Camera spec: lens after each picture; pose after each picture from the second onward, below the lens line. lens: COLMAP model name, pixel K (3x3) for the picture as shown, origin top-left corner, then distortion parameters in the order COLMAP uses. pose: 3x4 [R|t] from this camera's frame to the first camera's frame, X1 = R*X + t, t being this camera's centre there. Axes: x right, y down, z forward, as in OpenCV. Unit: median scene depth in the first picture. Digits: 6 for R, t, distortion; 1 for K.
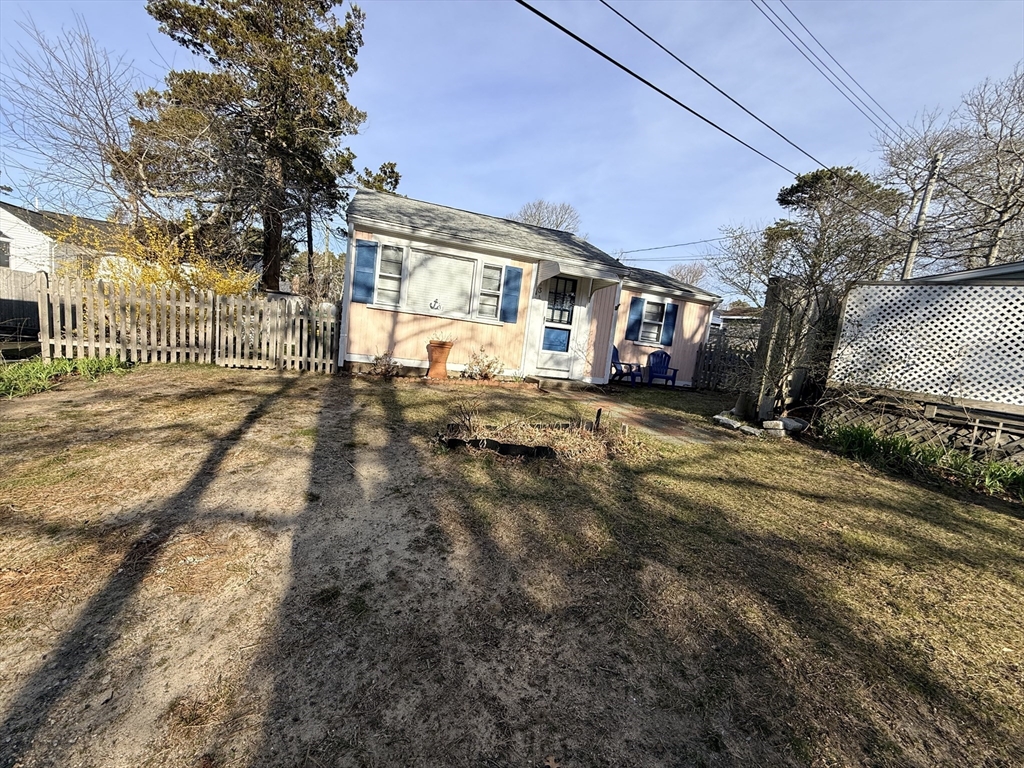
lens RADIAL K [[408.2, 0, 509.0], [0, 408.2, 382.5], [0, 0, 1]] dist [-0.001085, -0.000103]
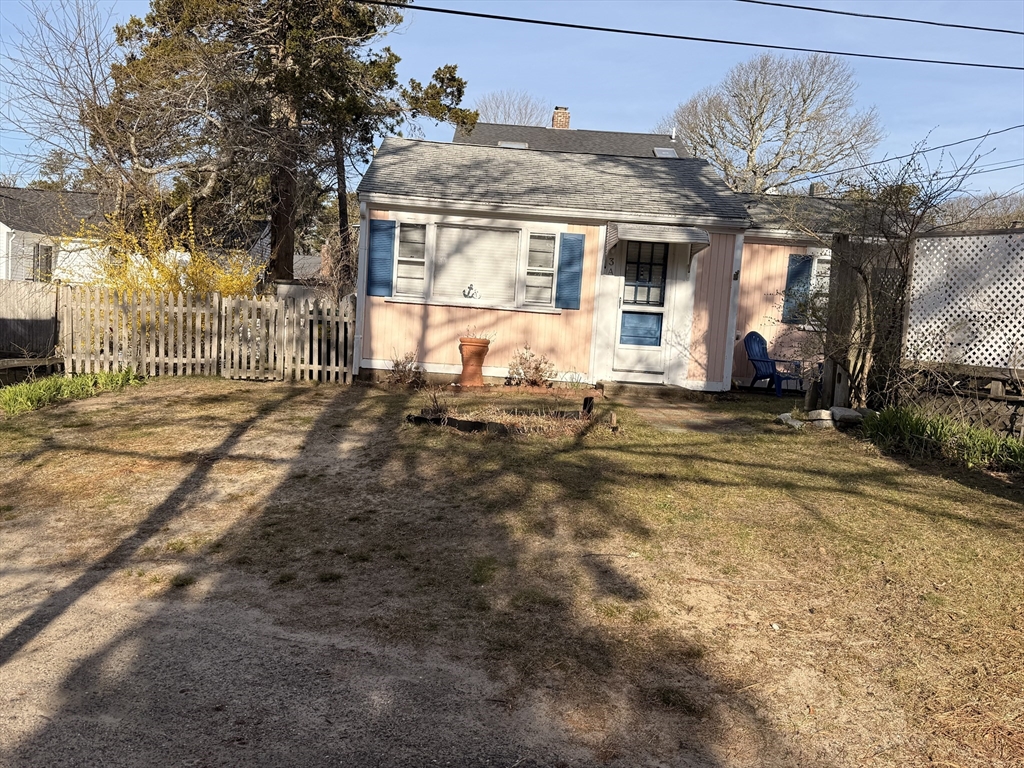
lens RADIAL K [[882.6, 0, 507.9], [0, 882.6, 387.2], [0, 0, 1]] dist [0.162996, -0.303217]
pose [[0.959144, -0.034177, -0.280845, 0.326032], [0.017650, 0.997971, -0.061168, 0.085531], [0.282366, 0.053712, 0.957802, -0.529218]]
